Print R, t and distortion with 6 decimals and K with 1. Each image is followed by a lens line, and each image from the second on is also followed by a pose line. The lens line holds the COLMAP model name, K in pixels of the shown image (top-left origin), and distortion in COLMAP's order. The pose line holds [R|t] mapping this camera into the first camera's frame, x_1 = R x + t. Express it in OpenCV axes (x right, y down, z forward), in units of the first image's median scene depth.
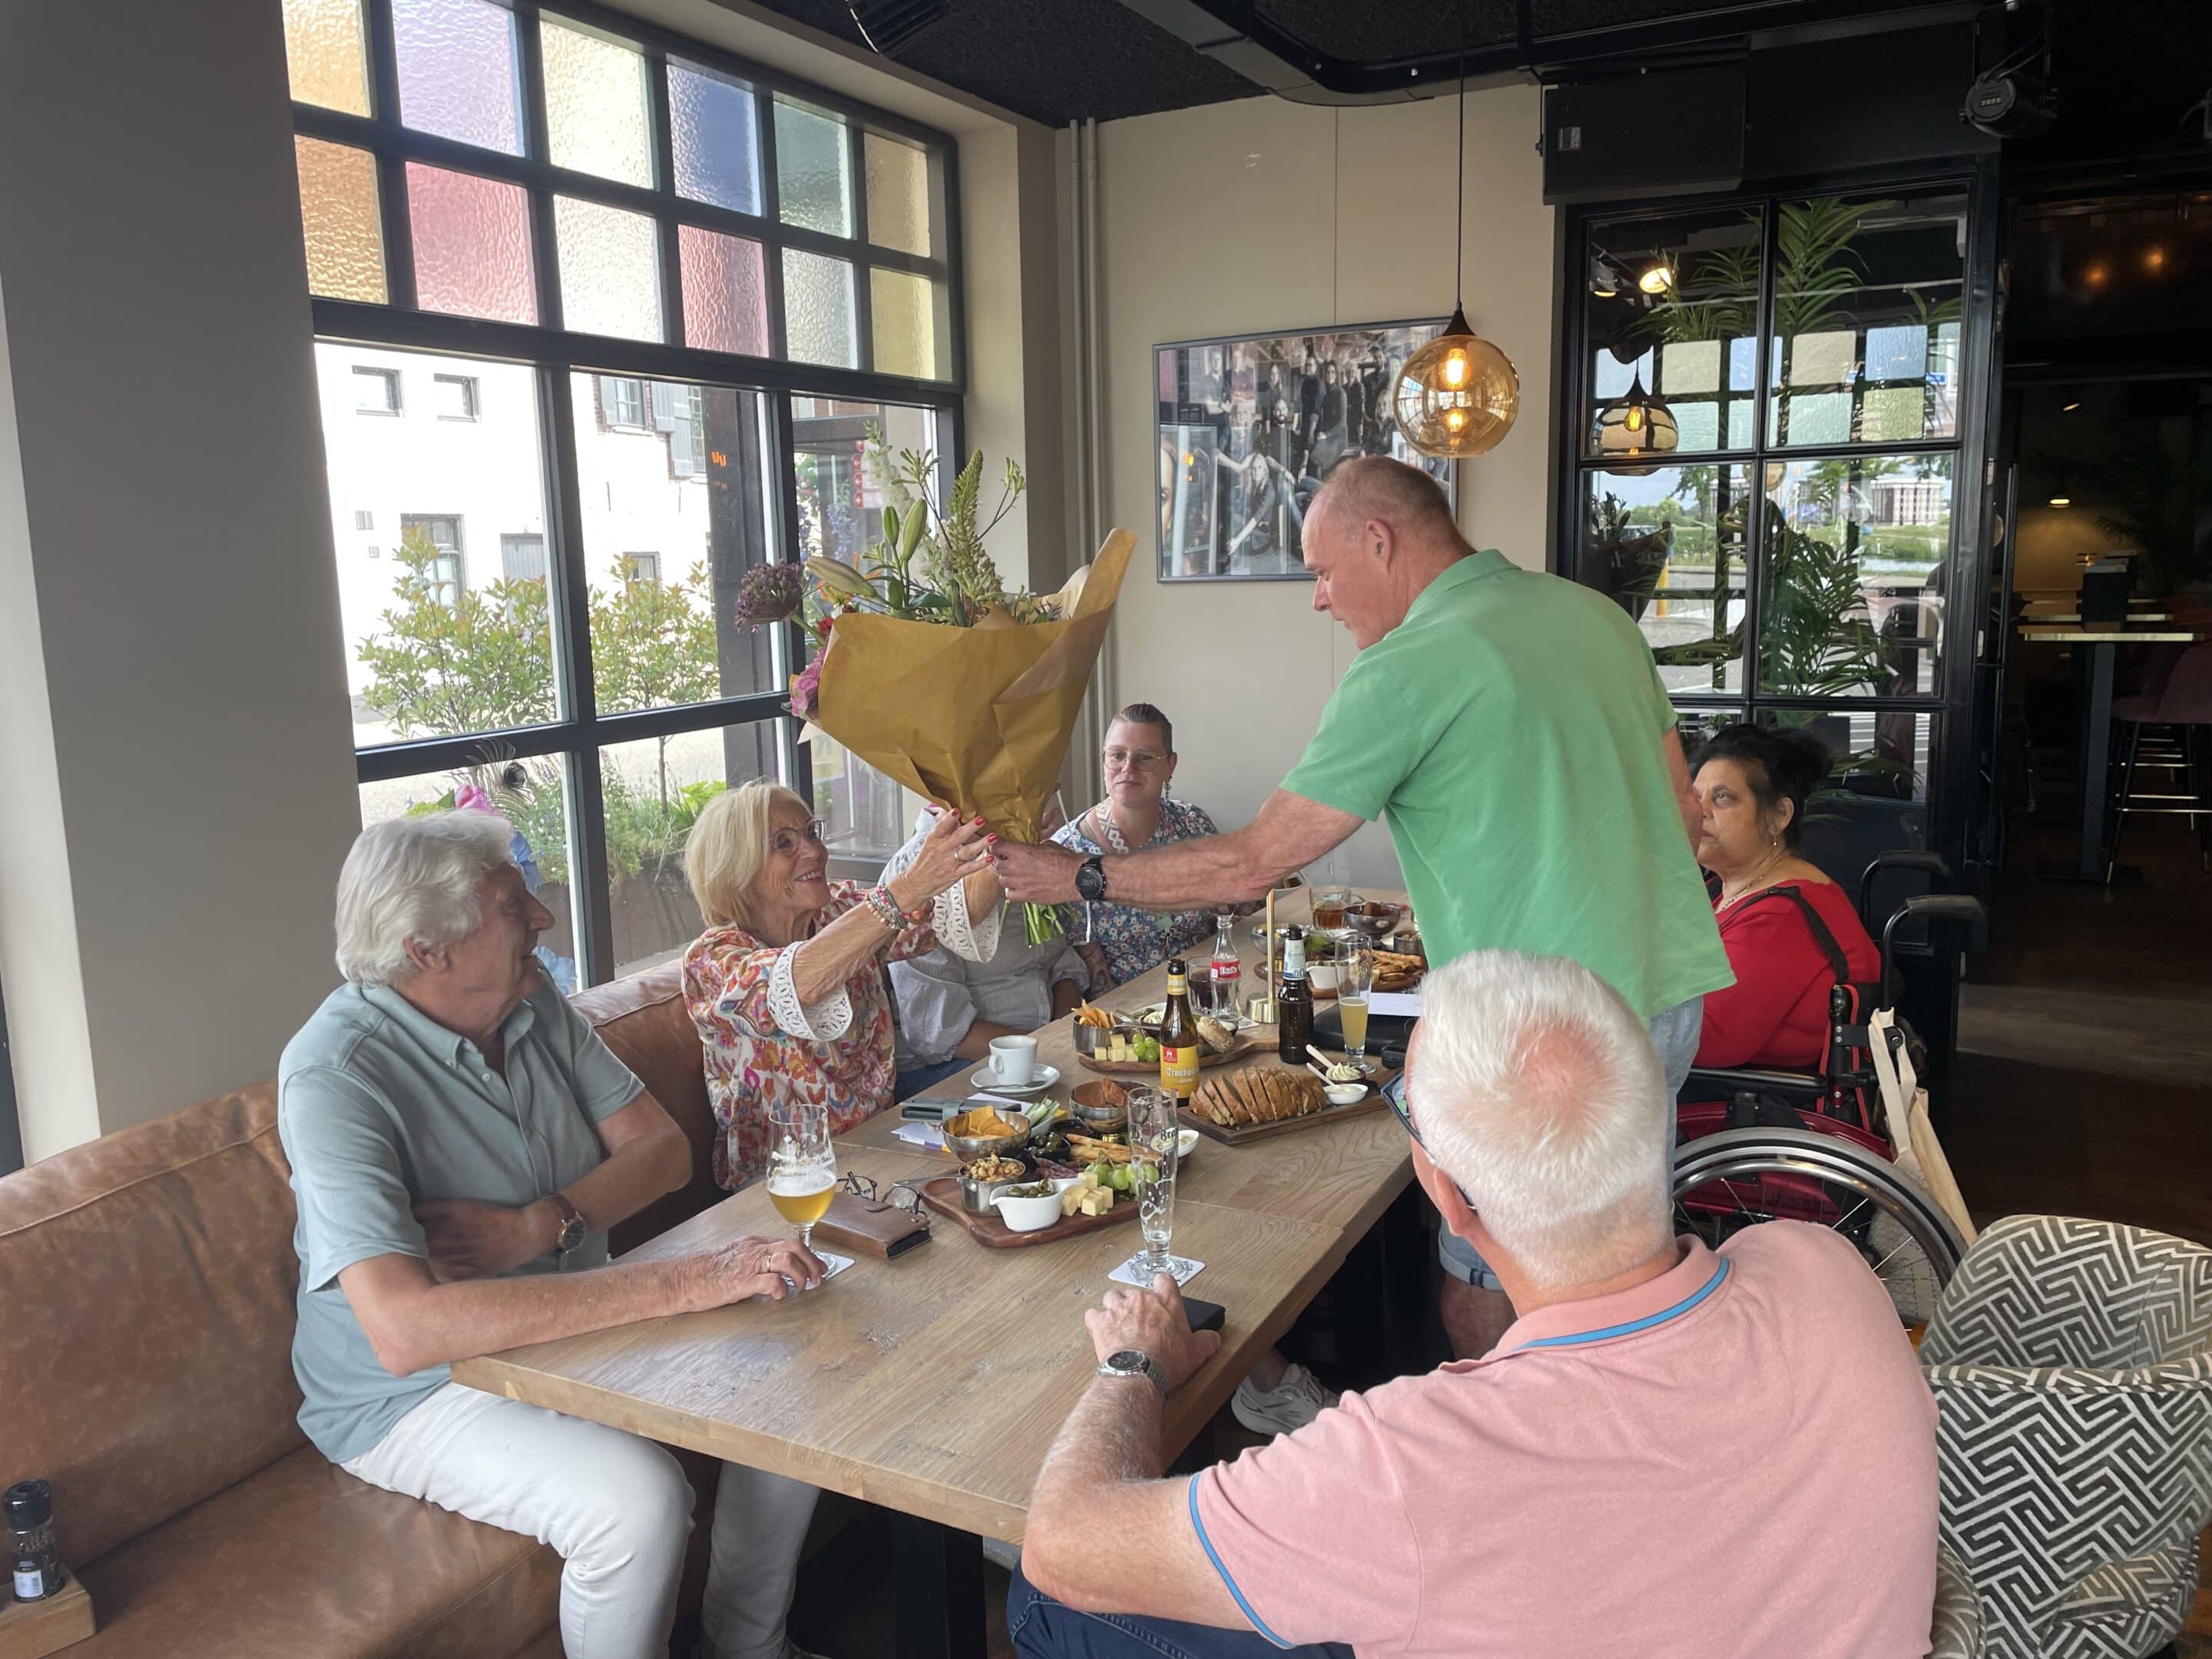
lens RADIAL K [[1595.0, 0, 1106.9], [0, 1595.0, 773.5], [0, 0, 1]] dist [0.109695, -0.156924]
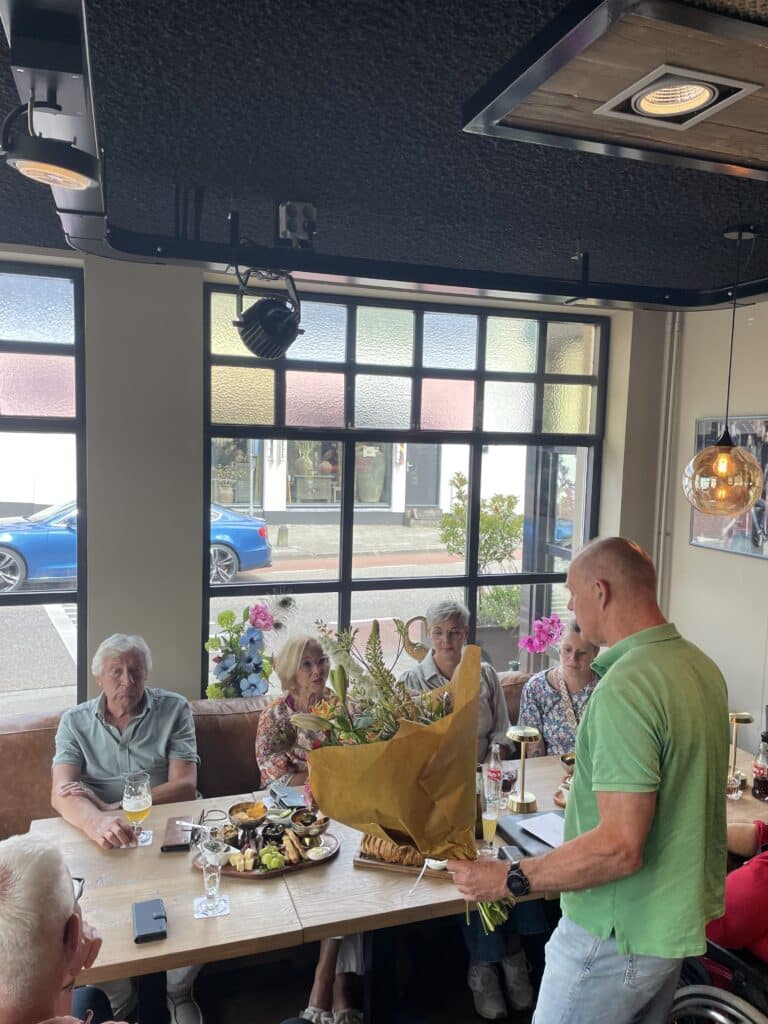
lens RADIAL K [[738.4, 0, 384.0], [0, 738.4, 512.0], [0, 0, 1]] dist [0.109695, -0.156924]
pose [[0.748151, 0.105361, -0.655110, 0.360913], [-0.145911, 0.989269, -0.007530, -0.109320], [0.647286, 0.101221, 0.755496, 0.135757]]
